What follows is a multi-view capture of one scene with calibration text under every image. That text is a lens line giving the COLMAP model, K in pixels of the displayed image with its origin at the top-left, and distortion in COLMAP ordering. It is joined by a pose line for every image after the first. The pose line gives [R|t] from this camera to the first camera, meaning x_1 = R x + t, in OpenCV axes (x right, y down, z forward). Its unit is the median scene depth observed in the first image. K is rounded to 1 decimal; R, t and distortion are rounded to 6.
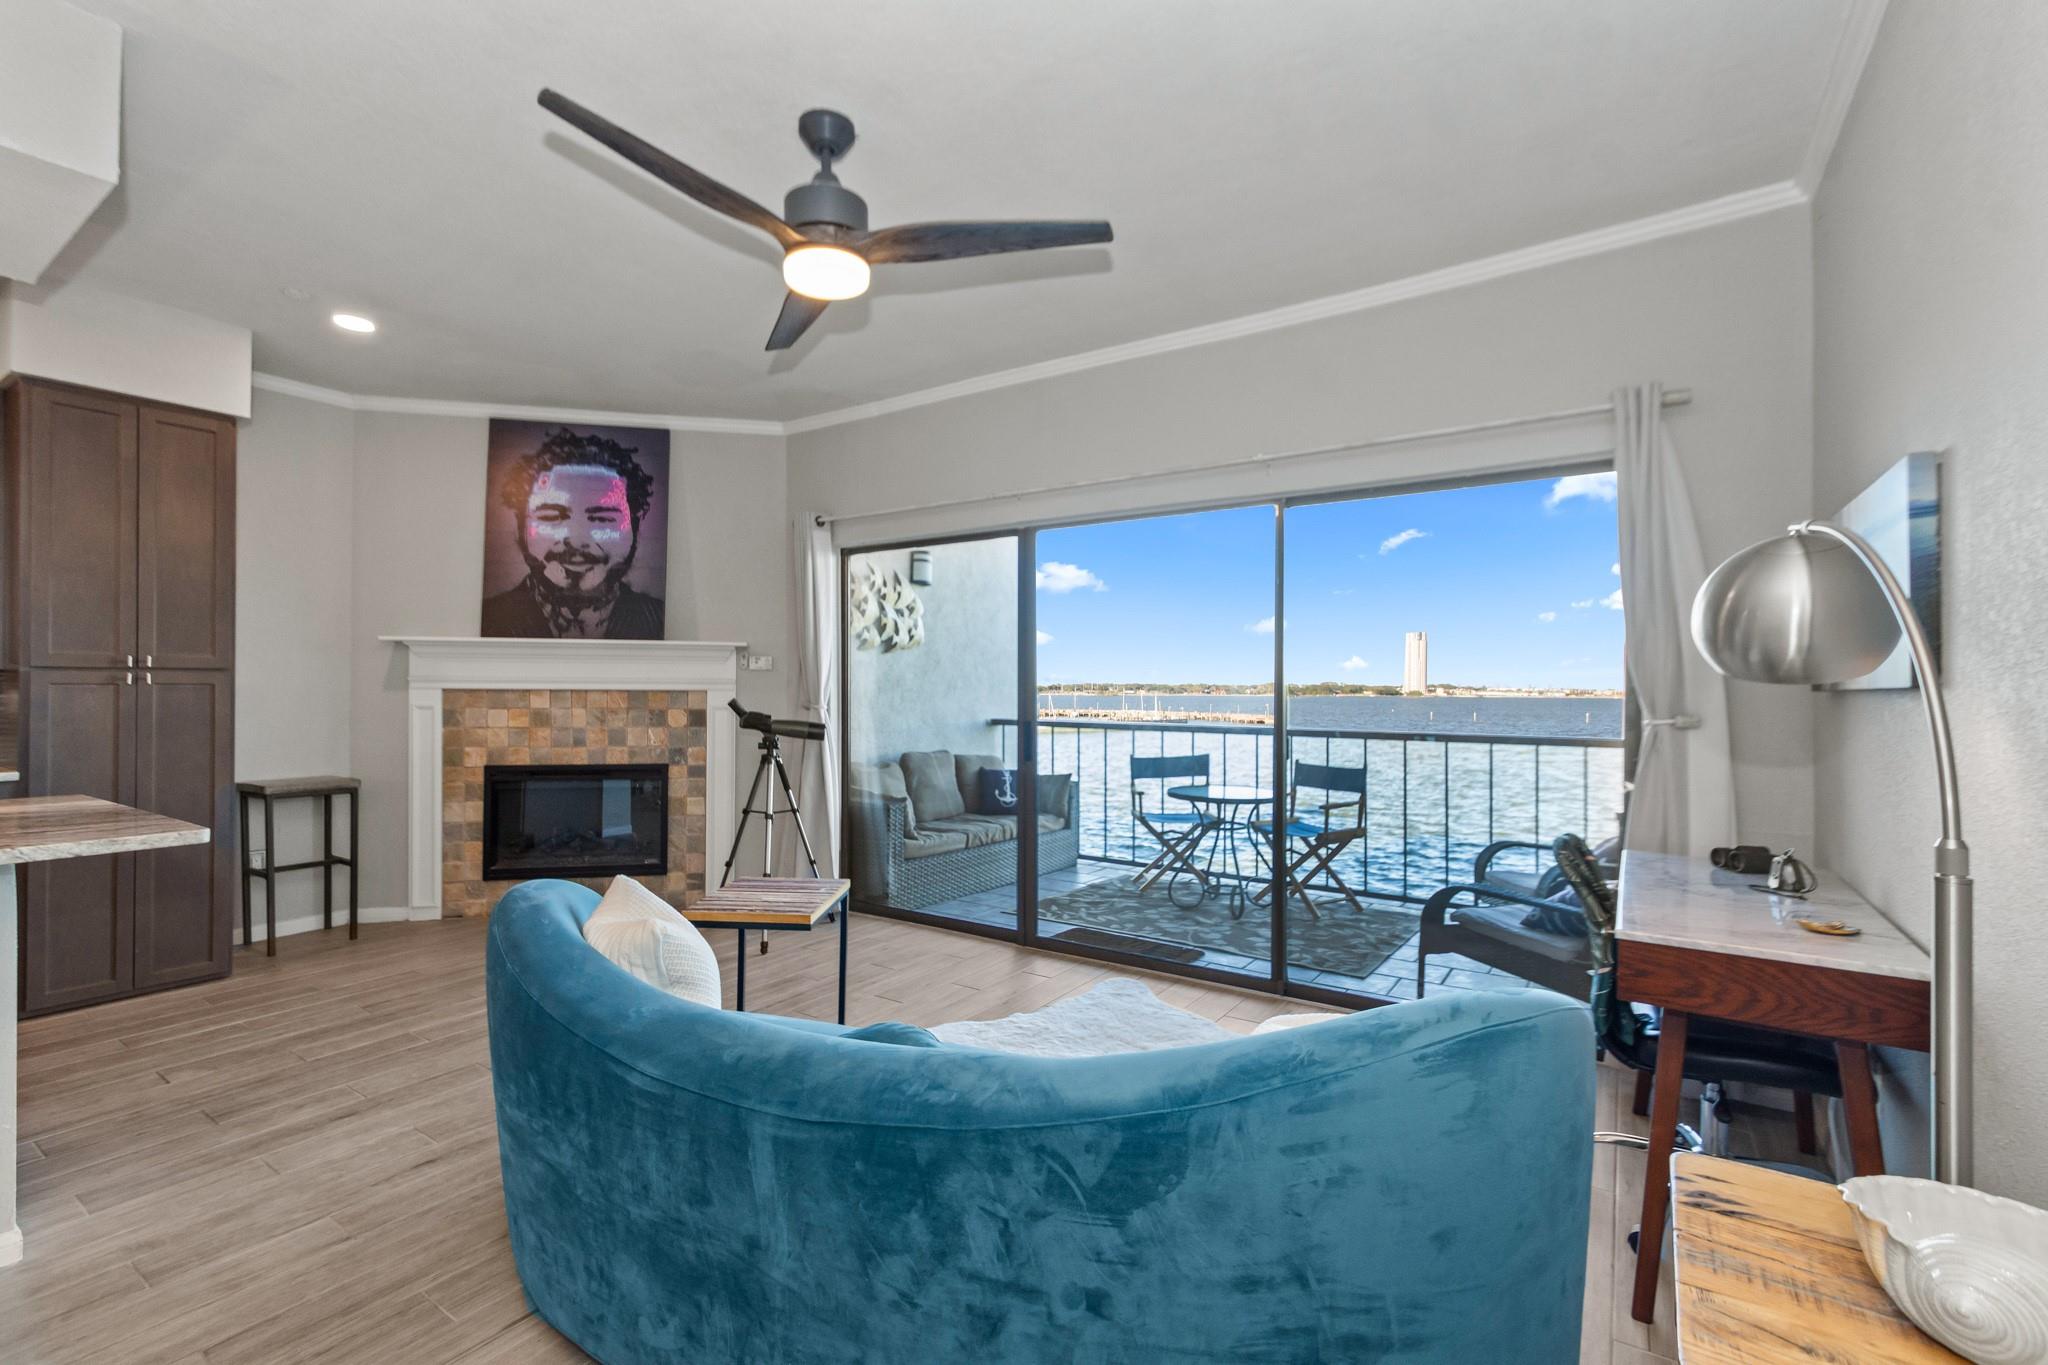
lens RADIAL K [[896.7, 0, 1019.3], [0, 896.7, 696.5], [0, 0, 1]] dist [0.002357, 0.000112]
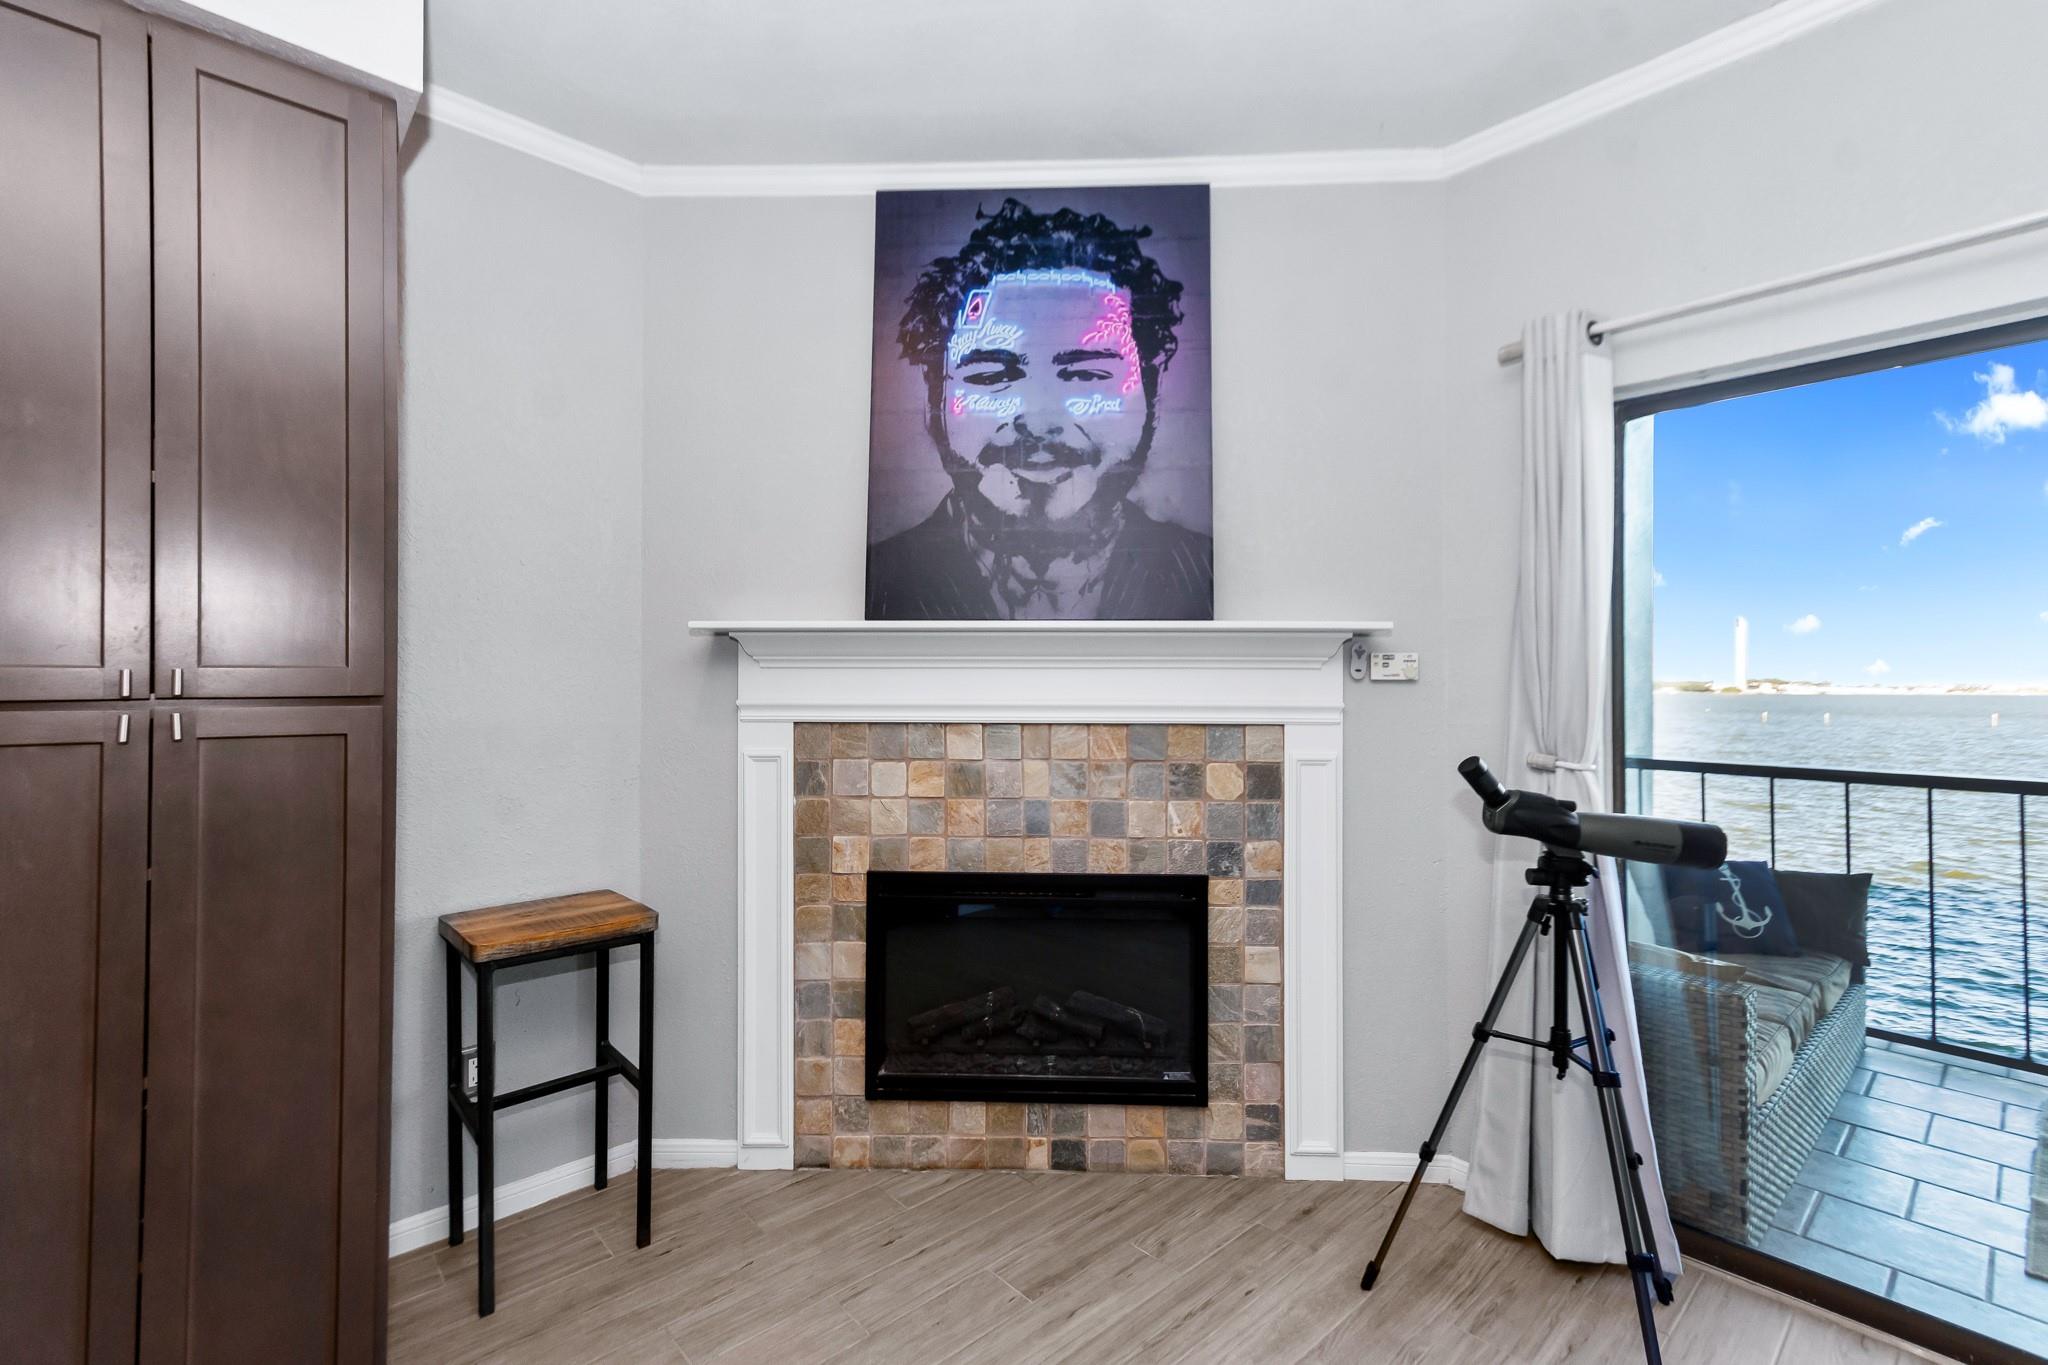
lens RADIAL K [[908.4, 0, 1020.9], [0, 908.4, 691.5], [0, 0, 1]] dist [-0.000365, -0.000118]
pose [[0.968619, -0.003427, -0.248528, -0.376985], [0.002415, 0.999988, -0.004375, -0.023100], [0.248539, 0.003638, 0.968615, 0.513046]]
